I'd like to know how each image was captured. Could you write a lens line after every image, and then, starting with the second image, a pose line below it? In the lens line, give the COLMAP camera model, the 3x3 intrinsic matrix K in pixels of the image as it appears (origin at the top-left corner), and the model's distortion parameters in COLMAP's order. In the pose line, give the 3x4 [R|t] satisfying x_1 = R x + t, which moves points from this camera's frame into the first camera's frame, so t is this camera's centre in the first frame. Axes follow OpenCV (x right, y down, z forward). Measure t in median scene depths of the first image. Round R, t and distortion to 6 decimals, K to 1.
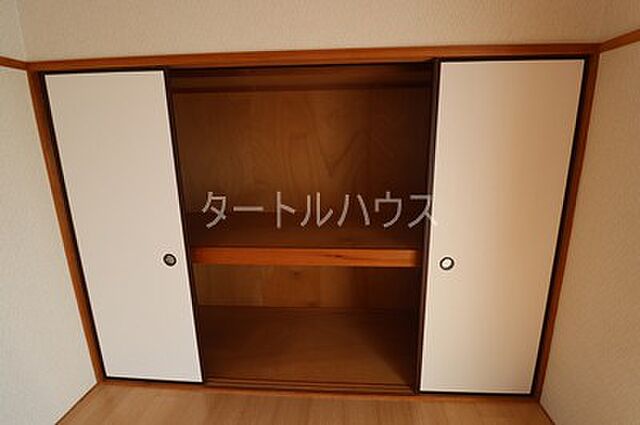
lens RADIAL K [[295.3, 0, 330.6], [0, 295.3, 216.0], [0, 0, 1]] dist [-0.001007, -0.000236]
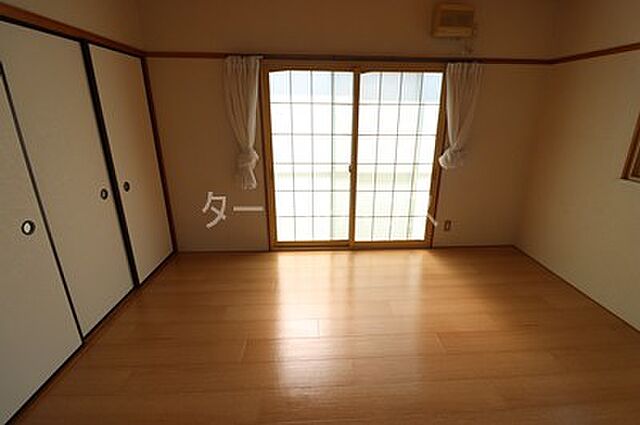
lens RADIAL K [[295.3, 0, 330.6], [0, 295.3, 216.0], [0, 0, 1]] dist [-0.001007, -0.000236]
pose [[-0.099193, -0.336444, 0.936465, -1.477586], [0.213031, 0.912106, 0.350257, -0.007618], [-0.971997, 0.234239, -0.018801, 0.087193]]
